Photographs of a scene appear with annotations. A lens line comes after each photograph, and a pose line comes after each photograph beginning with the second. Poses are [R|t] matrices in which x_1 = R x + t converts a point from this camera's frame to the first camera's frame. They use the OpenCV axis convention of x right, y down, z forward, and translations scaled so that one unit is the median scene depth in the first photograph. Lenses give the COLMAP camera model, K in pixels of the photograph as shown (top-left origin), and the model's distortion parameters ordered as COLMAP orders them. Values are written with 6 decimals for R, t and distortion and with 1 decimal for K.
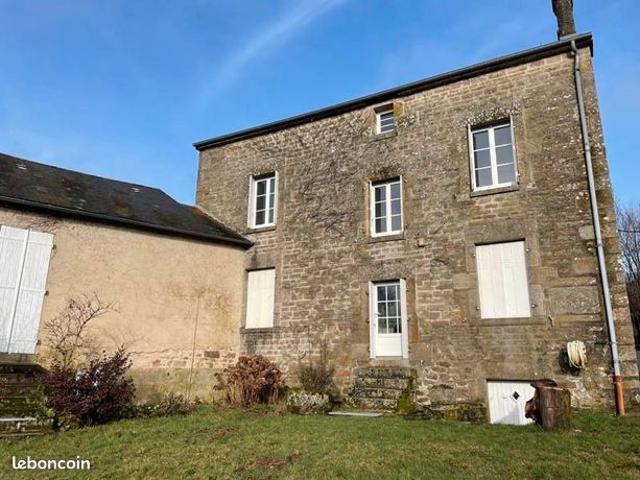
lens RADIAL K [[466.0, 0, 320.0], [0, 466.0, 240.0], [0, 0, 1]] dist [0.064264, -0.088607]
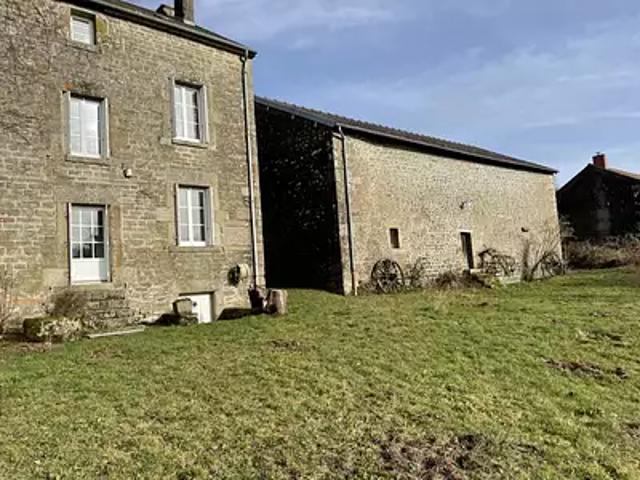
lens RADIAL K [[466.0, 0, 320.0], [0, 466.0, 240.0], [0, 0, 1]] dist [0.064264, -0.088607]
pose [[0.350978, 0.051126, 0.934987, -0.614965], [-0.173810, 0.984713, 0.011400, 0.067107], [-0.920111, -0.166511, 0.354499, 0.212870]]
